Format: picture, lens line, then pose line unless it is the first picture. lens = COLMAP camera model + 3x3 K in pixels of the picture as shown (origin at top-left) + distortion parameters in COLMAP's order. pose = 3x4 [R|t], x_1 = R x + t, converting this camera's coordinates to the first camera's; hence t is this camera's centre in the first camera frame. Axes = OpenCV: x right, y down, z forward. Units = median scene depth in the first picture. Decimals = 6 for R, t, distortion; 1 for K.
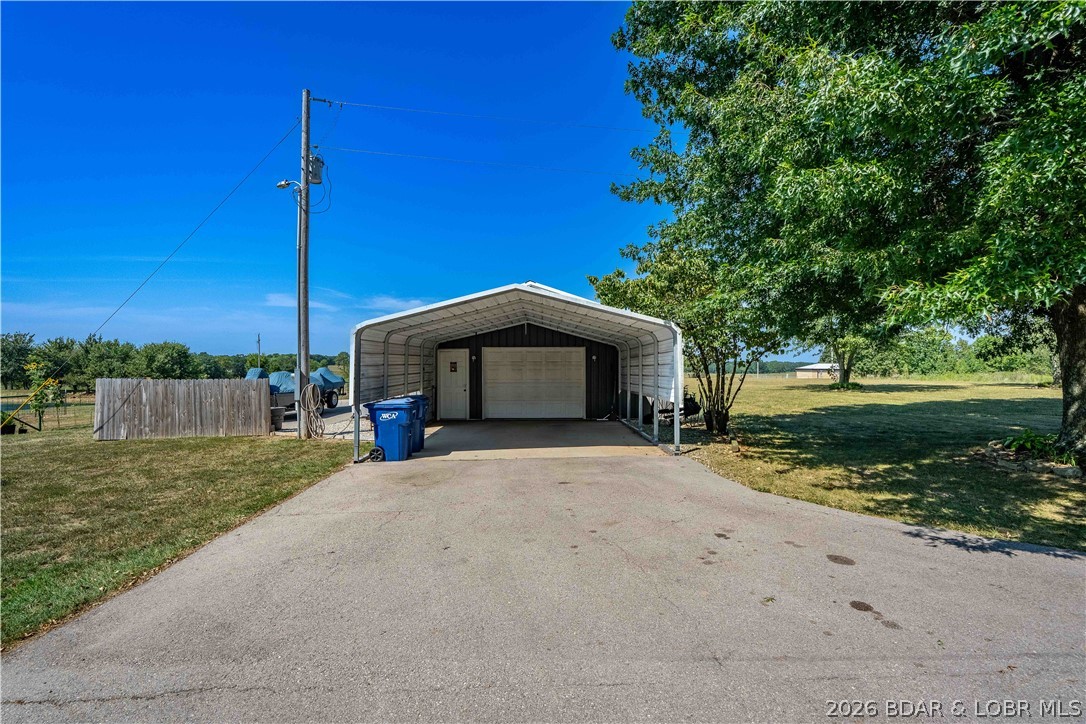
lens RADIAL K [[486.9, 0, 543.0], [0, 486.9, 363.2], [0, 0, 1]] dist [-0.006663, 0.002409]
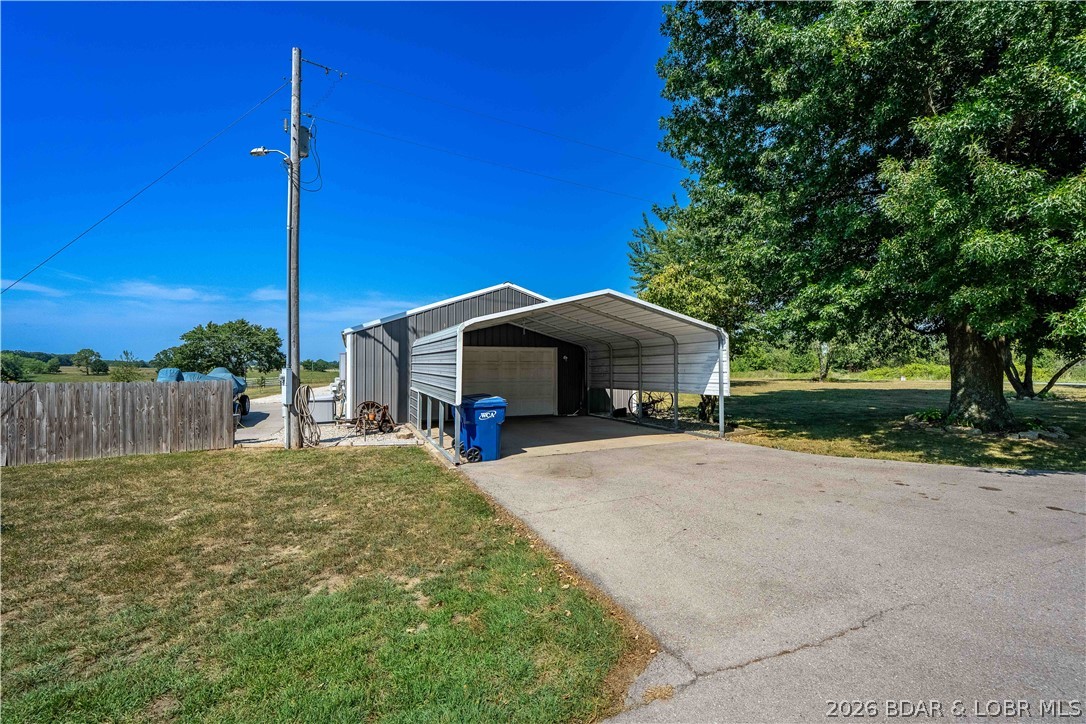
lens RADIAL K [[486.9, 0, 544.9], [0, 486.9, 362.4], [0, 0, 1]] dist [-0.006663, 0.002409]
pose [[0.930531, 0.001959, 0.366207, -0.373331], [-0.000970, 0.999995, -0.002887, 0.003009], [-0.366211, 0.002331, 0.930529, 0.025167]]
